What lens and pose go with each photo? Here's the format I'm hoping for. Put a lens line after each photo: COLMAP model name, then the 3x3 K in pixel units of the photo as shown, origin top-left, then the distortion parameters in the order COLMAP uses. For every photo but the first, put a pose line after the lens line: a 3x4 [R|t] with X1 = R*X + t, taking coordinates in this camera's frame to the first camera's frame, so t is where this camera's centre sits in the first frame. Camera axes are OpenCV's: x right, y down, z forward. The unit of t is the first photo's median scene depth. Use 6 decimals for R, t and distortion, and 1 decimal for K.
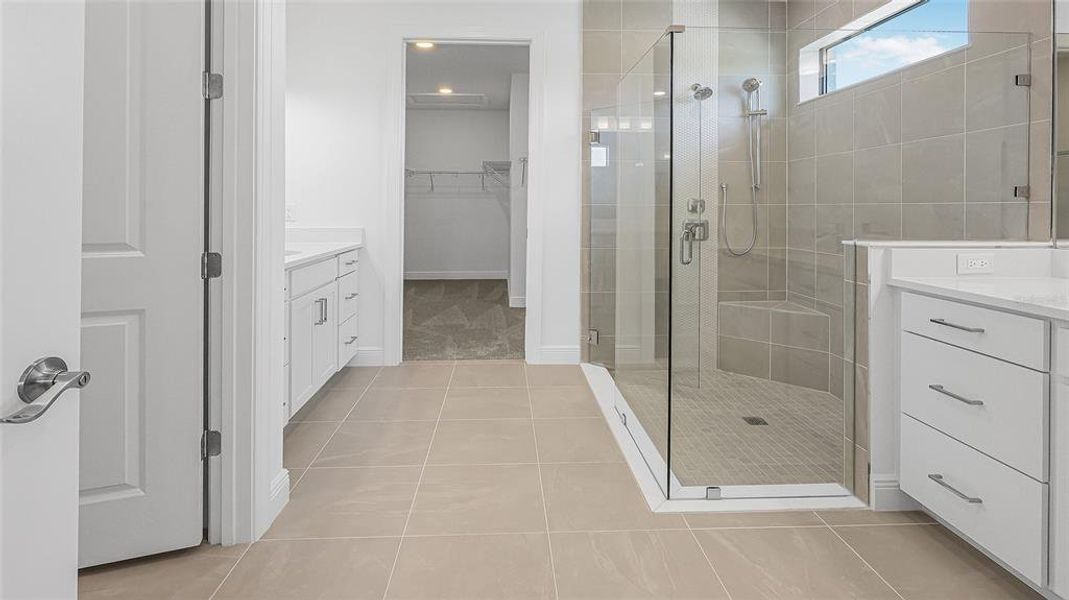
lens RADIAL K [[518.7, 0, 534.9], [0, 518.7, 251.2], [0, 0, 1]] dist [0.000186, -0.000508]
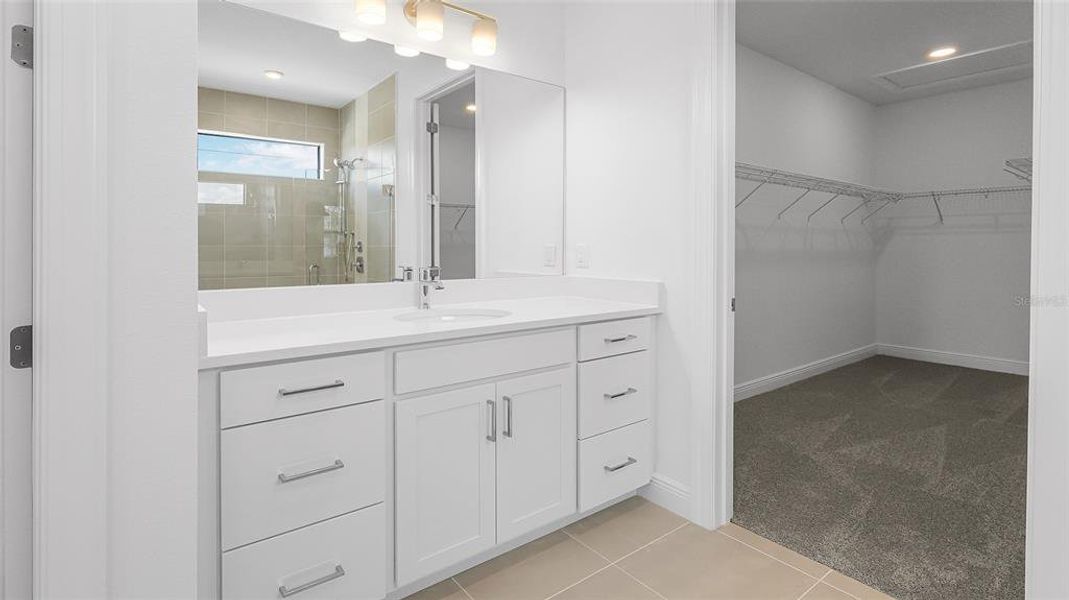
lens RADIAL K [[518.7, 0, 534.9], [0, 518.7, 251.2], [0, 0, 1]] dist [0.000186, -0.000508]
pose [[0.573168, 0.010911, -0.819365, 0.092762], [-0.073405, 0.996575, -0.038078, -0.051181], [0.816144, 0.081971, 0.572005, 0.567736]]
